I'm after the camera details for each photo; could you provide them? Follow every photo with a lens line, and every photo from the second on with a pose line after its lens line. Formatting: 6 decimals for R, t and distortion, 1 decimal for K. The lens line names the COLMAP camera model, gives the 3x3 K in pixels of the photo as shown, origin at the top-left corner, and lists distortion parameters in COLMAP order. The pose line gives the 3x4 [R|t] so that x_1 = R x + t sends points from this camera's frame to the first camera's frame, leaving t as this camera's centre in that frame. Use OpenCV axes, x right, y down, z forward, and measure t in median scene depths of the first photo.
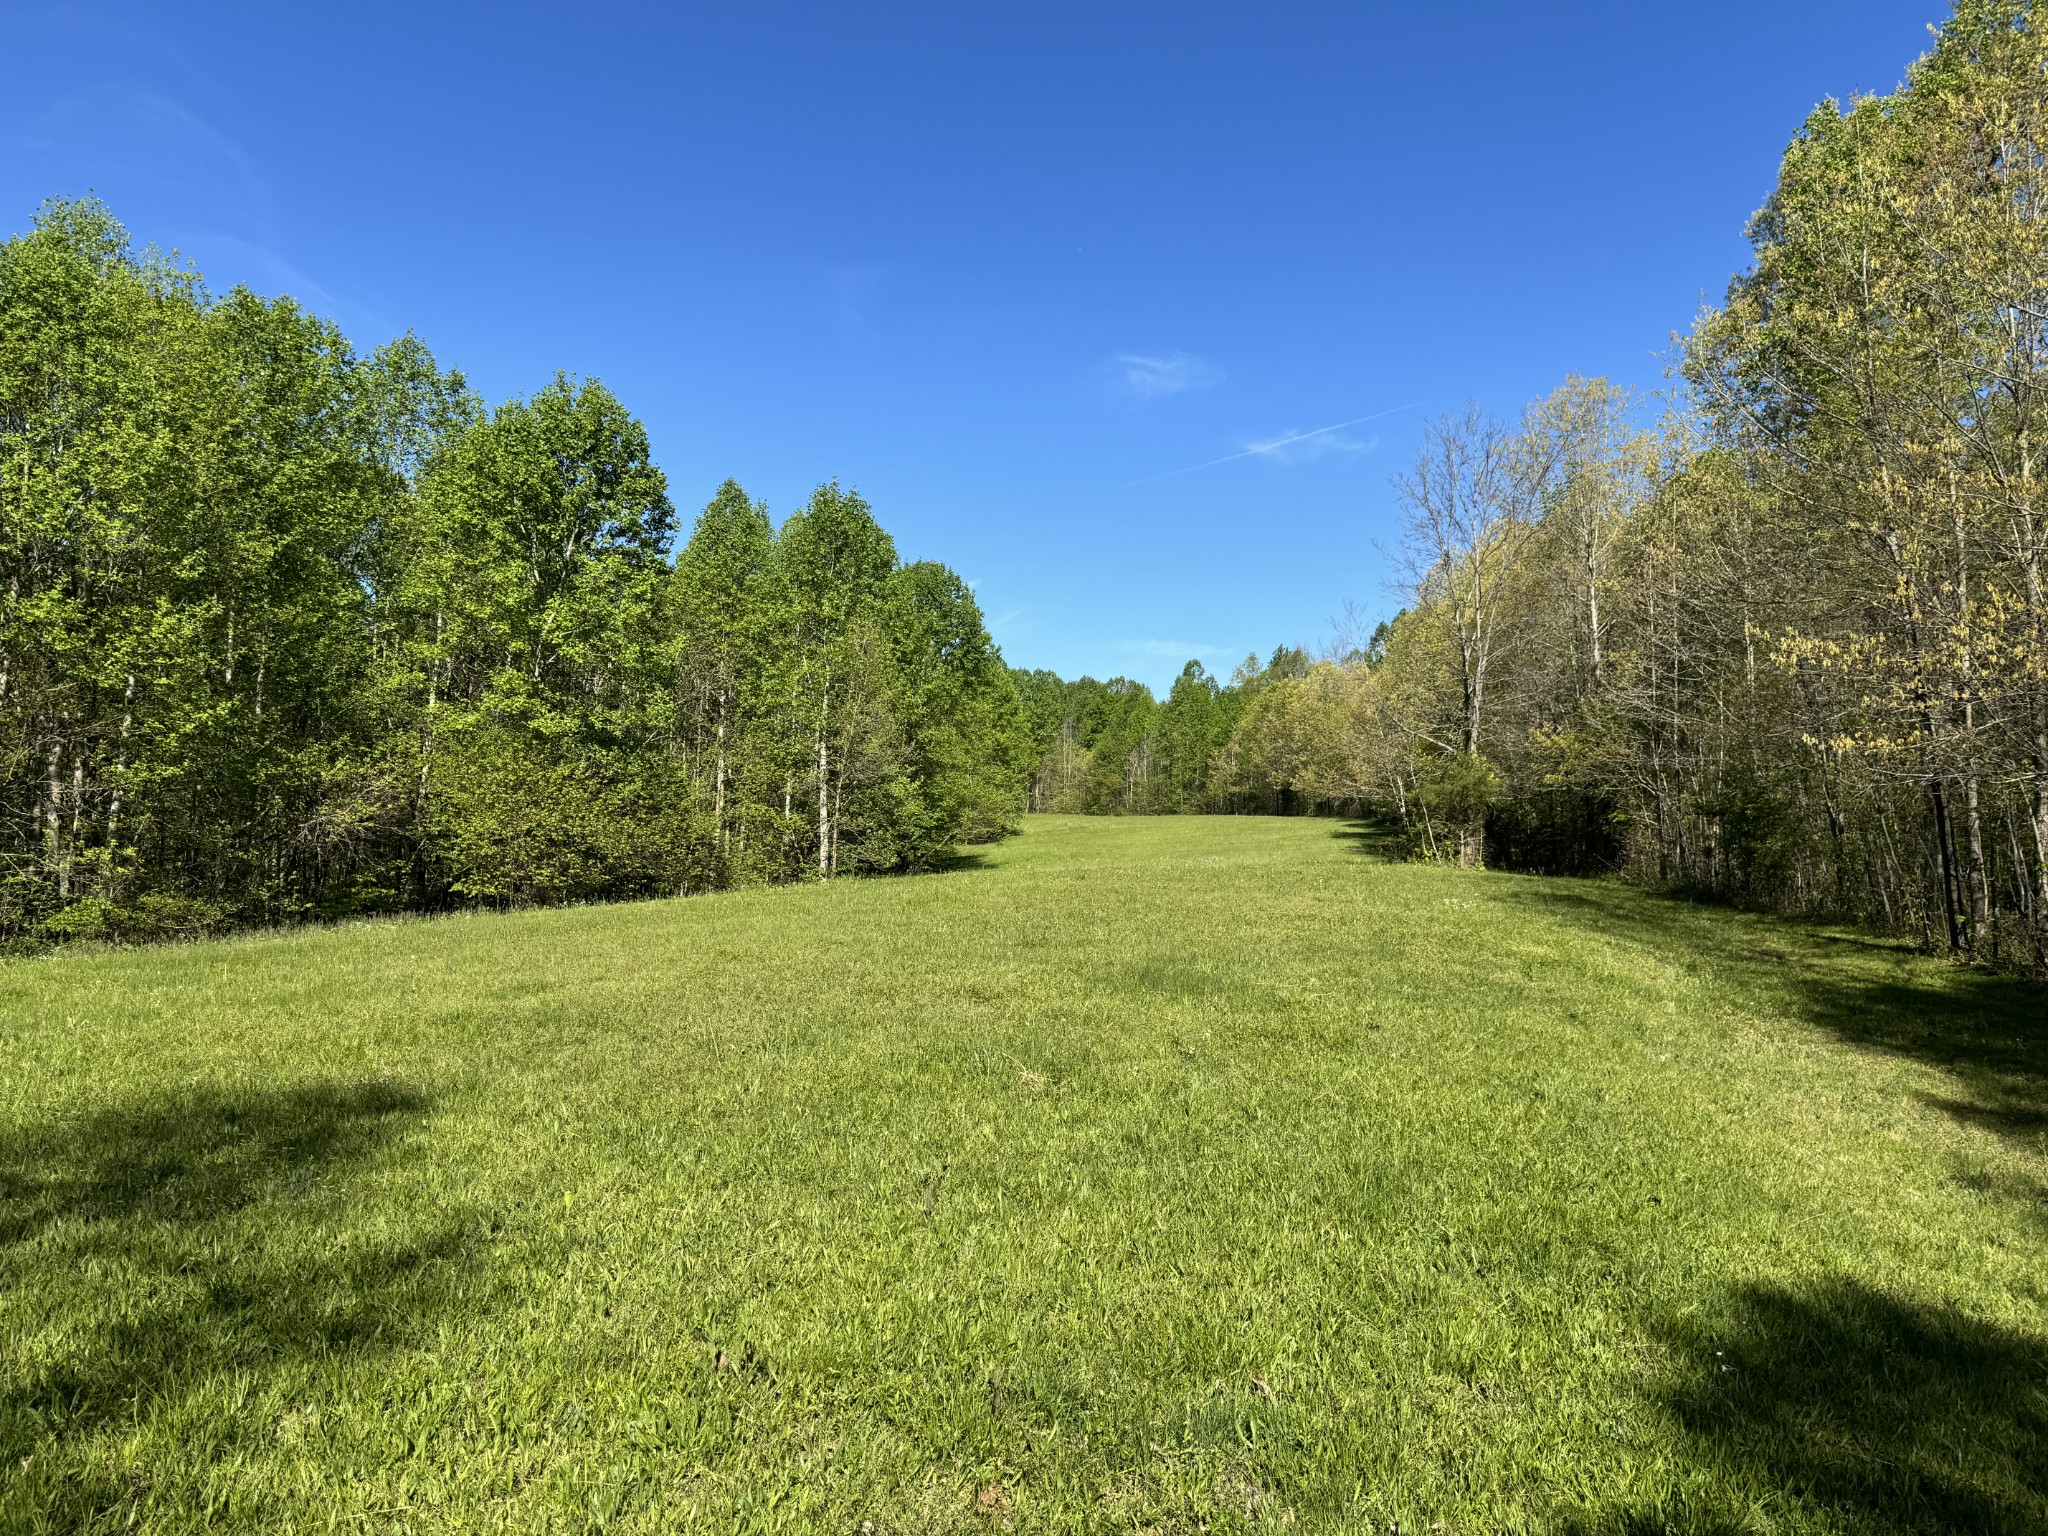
lens RADIAL K [[1486.2, 0, 1017.4], [0, 1486.2, 802.9], [0, 0, 1]] dist [0.265515, 0.000052]
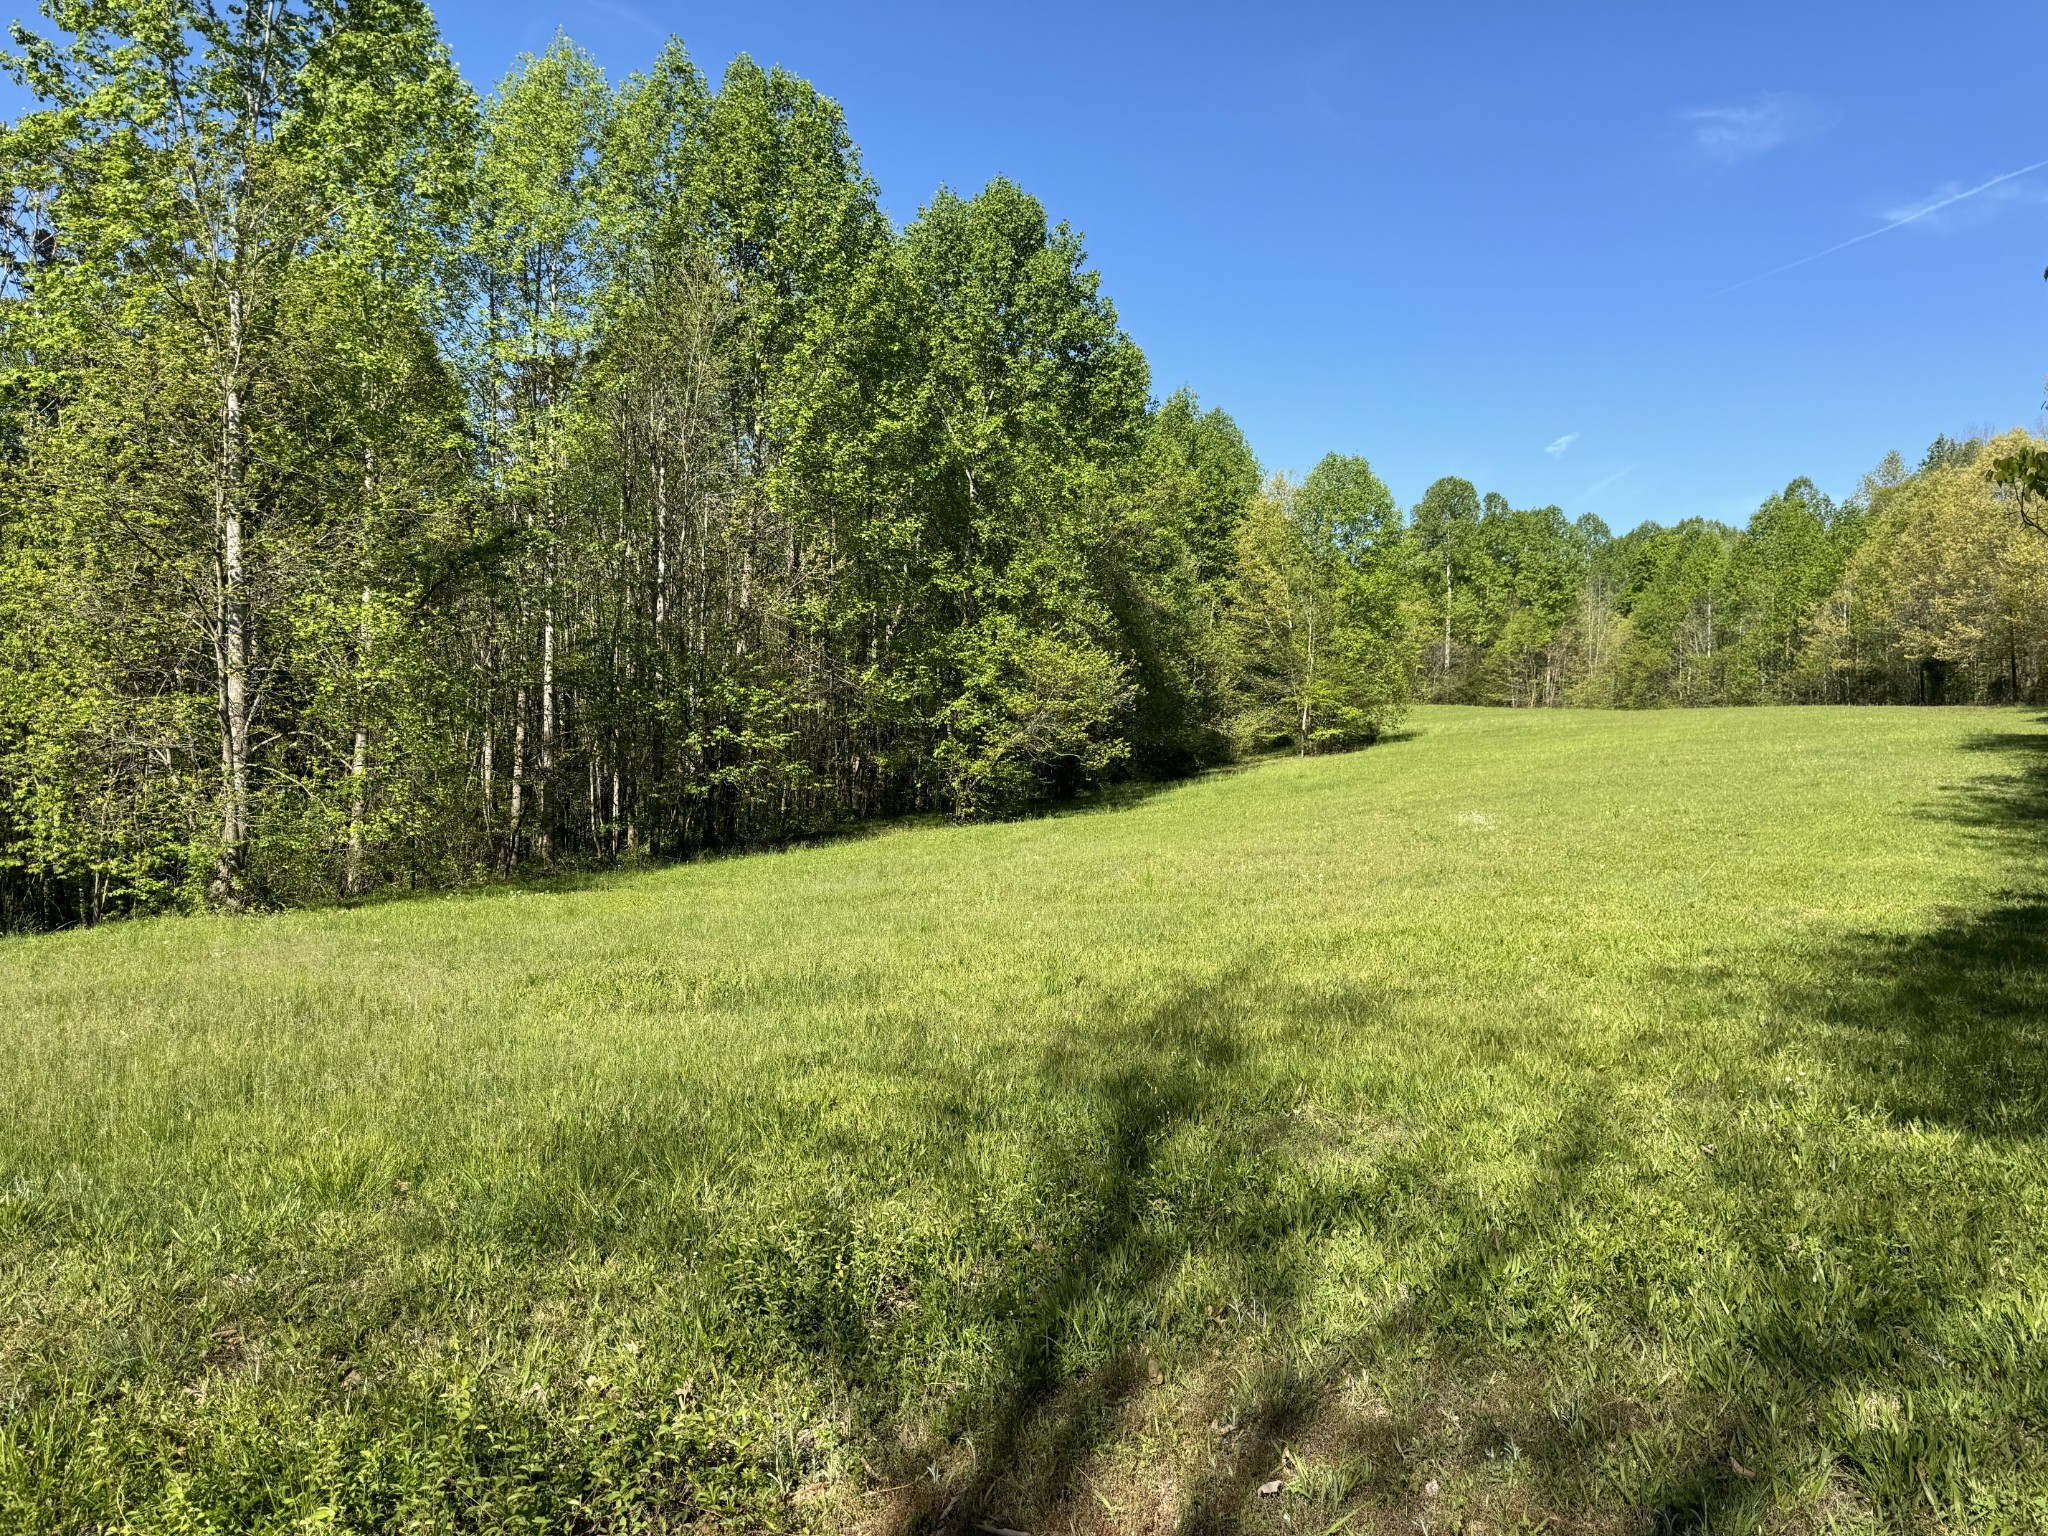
lens RADIAL K [[1416.7, 0, 1024.0], [0, 1416.7, 768.0], [0, 0, 1]] dist [-0.001044, 0.000163]
pose [[0.905858, 0.003343, -0.423567, 0.085985], [0.014908, 0.999098, 0.039770, 0.005446], [0.423318, -0.042341, 0.904991, 0.323929]]
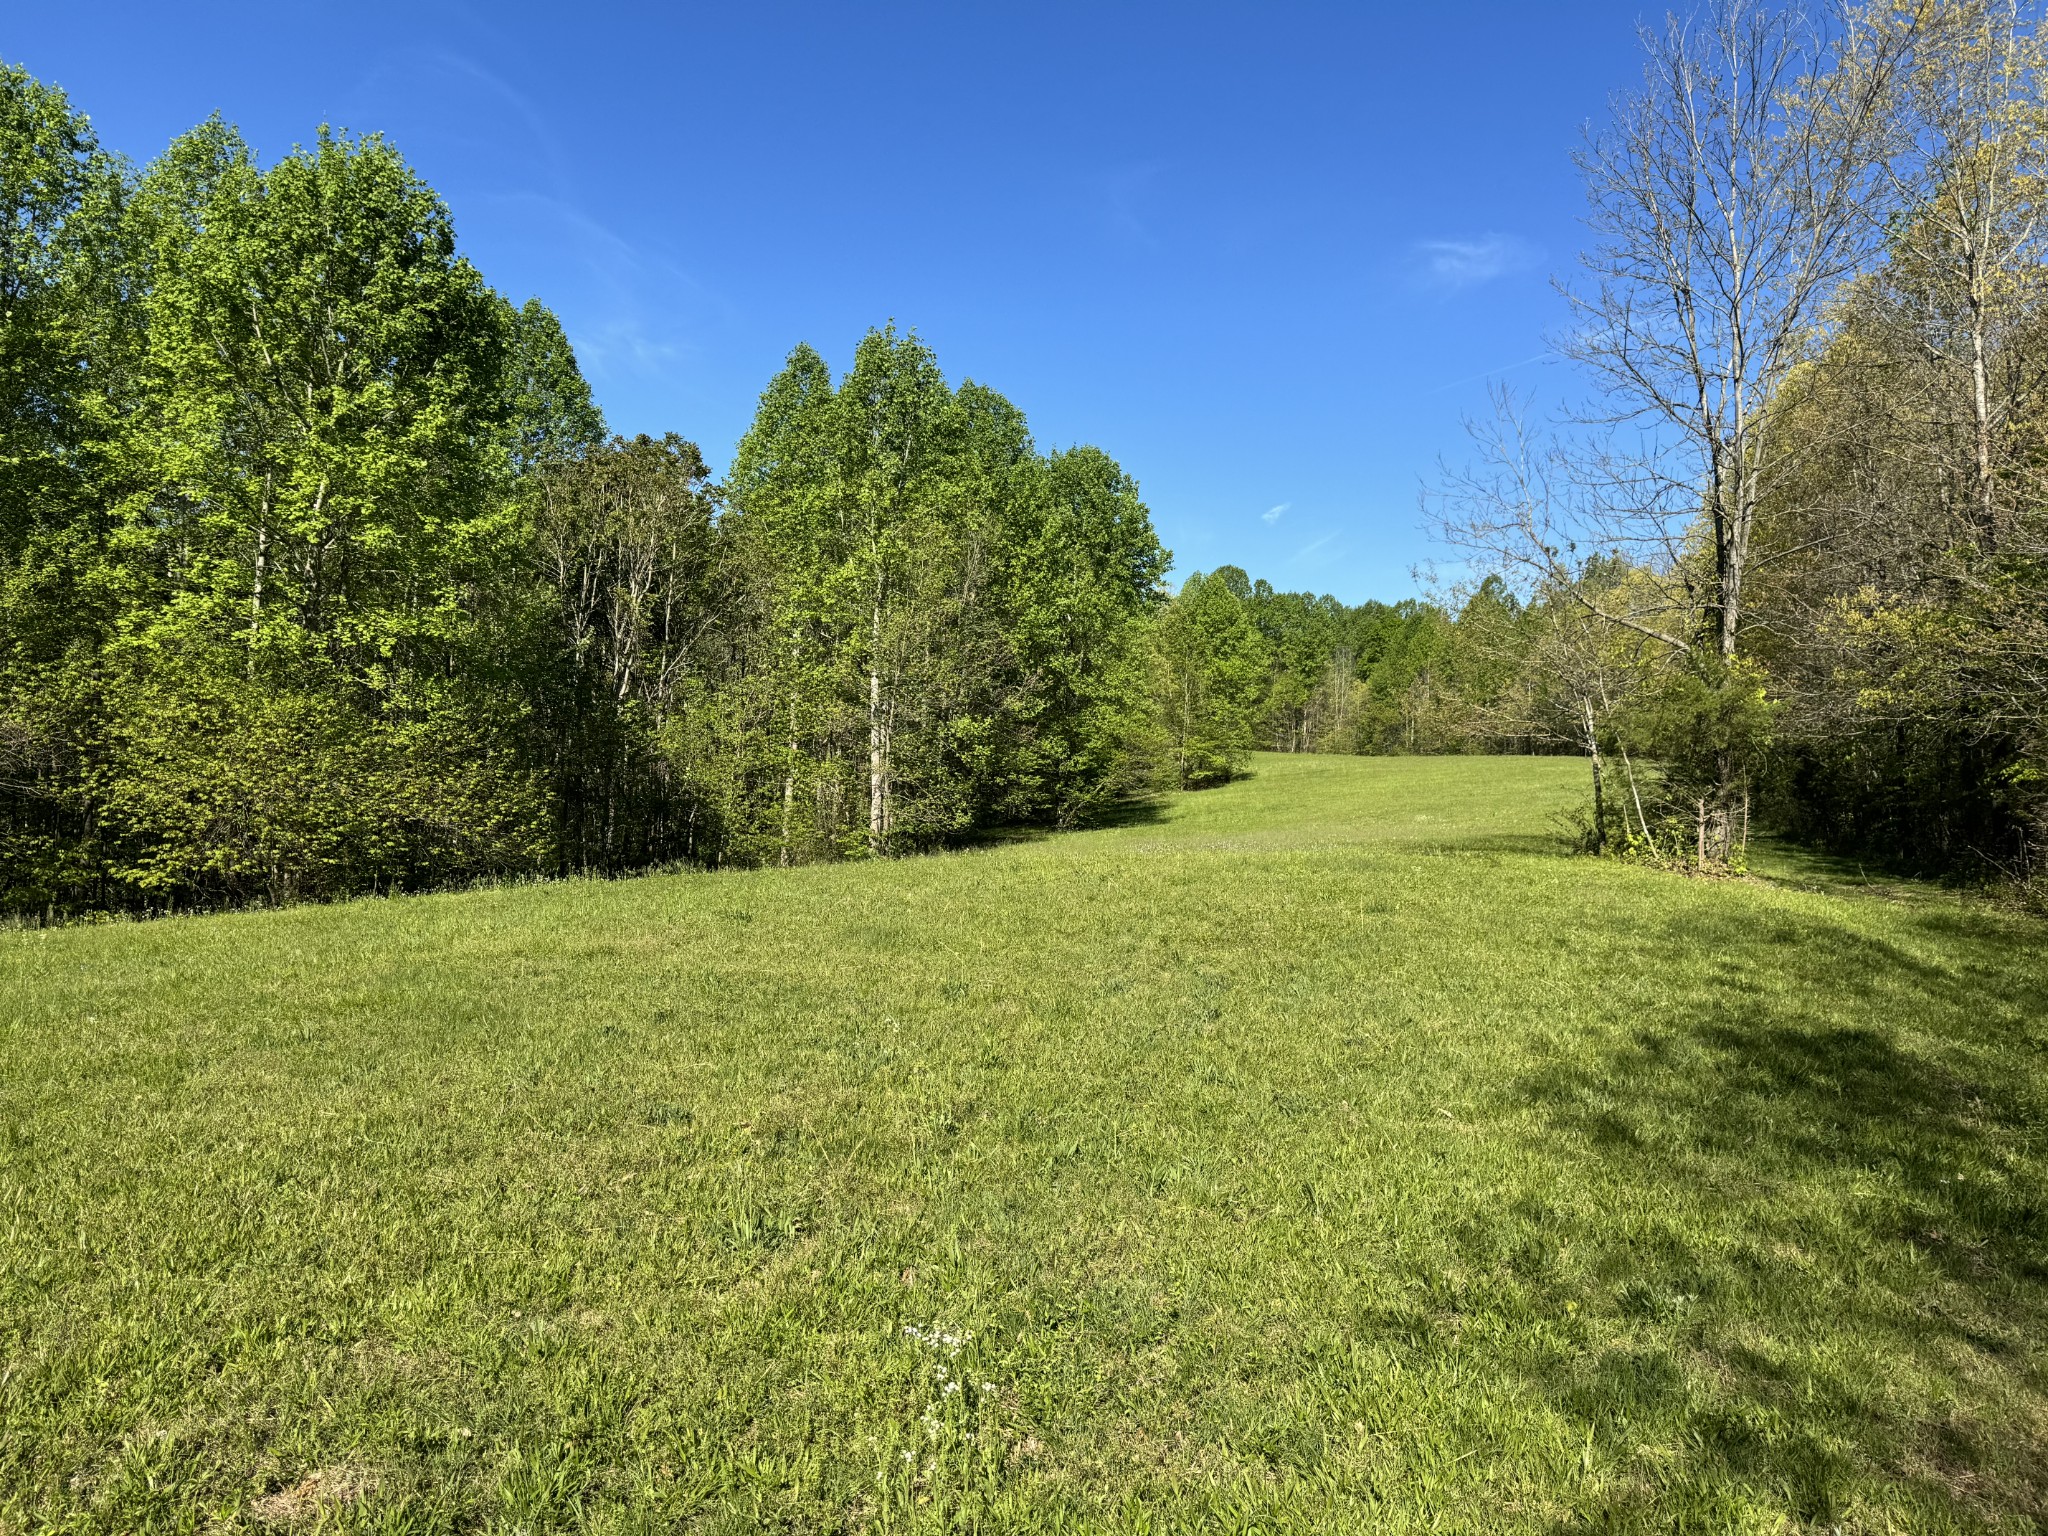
lens RADIAL K [[1441.1, 0, 1052.5], [0, 1441.1, 767.2], [0, 0, 1]] dist [0.249340, -0.273646]
pose [[0.978632, 0.000268, -0.205621, 0.052482], [0.003479, 0.999834, 0.017862, -0.000868], [0.205591, -0.018195, 0.978469, 0.130179]]
